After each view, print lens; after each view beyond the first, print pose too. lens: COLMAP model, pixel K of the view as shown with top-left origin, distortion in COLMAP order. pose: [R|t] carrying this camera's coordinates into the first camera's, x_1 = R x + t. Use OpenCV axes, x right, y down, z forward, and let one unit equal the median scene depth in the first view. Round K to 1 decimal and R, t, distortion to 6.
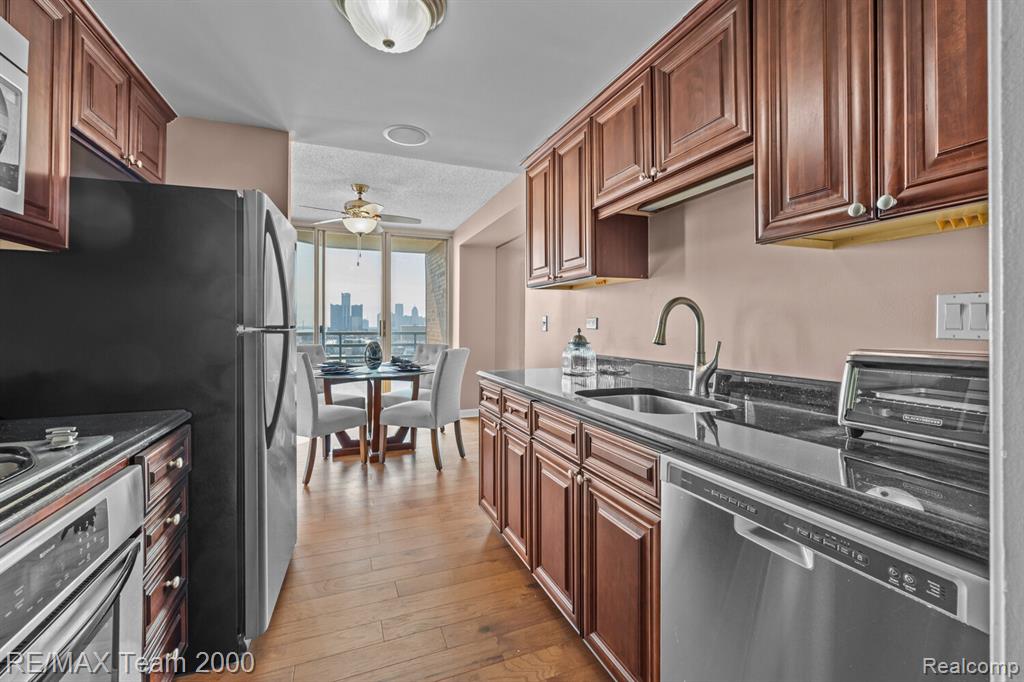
lens RADIAL K [[433.5, 0, 528.2], [0, 433.5, 325.2], [0, 0, 1]] dist [0.003267, 0.000670]
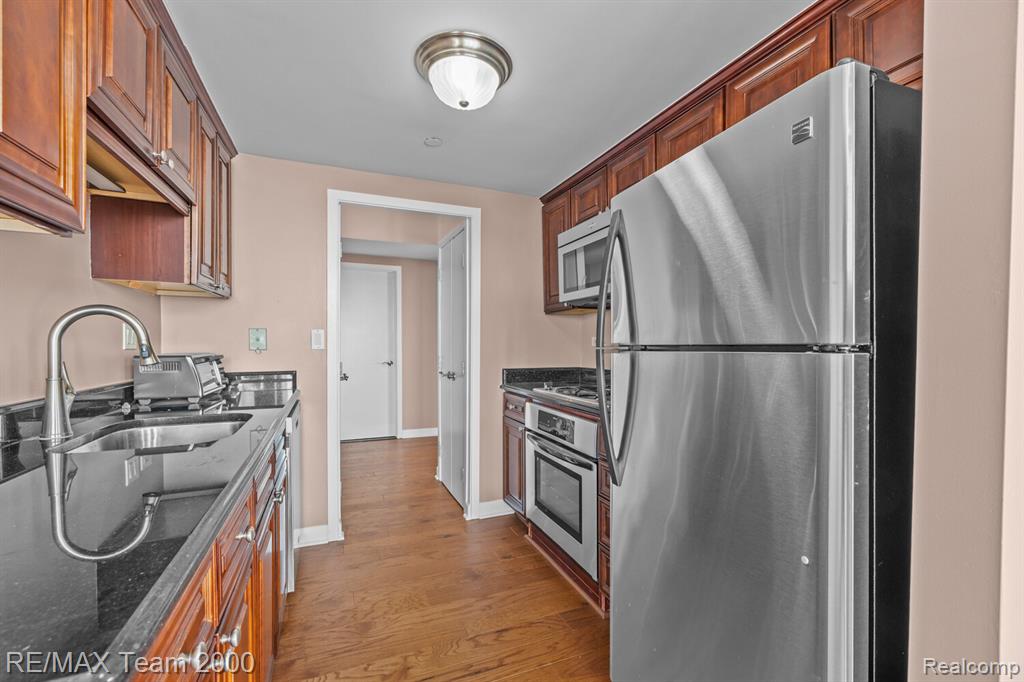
lens RADIAL K [[433.5, 0, 512.5], [0, 433.5, 344.7], [0, 0, 1]] dist [0.003267, 0.000670]
pose [[-0.999937, -0.003564, 0.010628, -0.247075], [-0.003691, 0.999921, -0.011989, 0.008551], [-0.010584, -0.012028, -0.999872, 1.197171]]
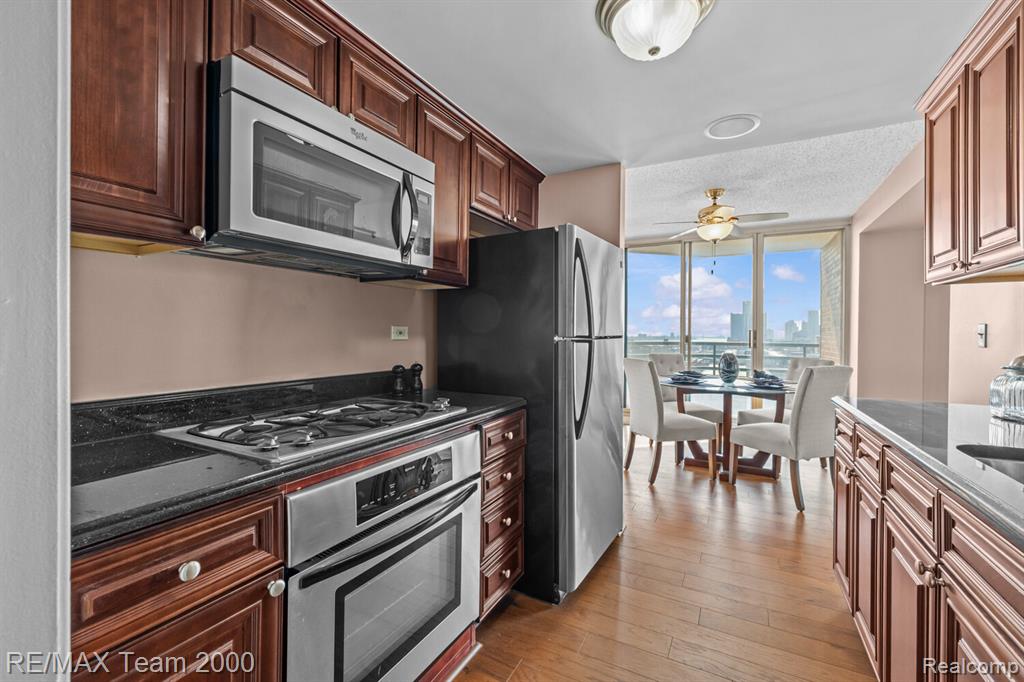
lens RADIAL K [[433.5, 0, 506.1], [0, 433.5, 336.6], [0, 0, 1]] dist [0.003267, 0.000670]
pose [[0.642883, 0.011362, -0.765880, 0.119407], [-0.008183, 0.999935, 0.007965, -0.002880], [0.765921, 0.001147, 0.642934, 0.058157]]
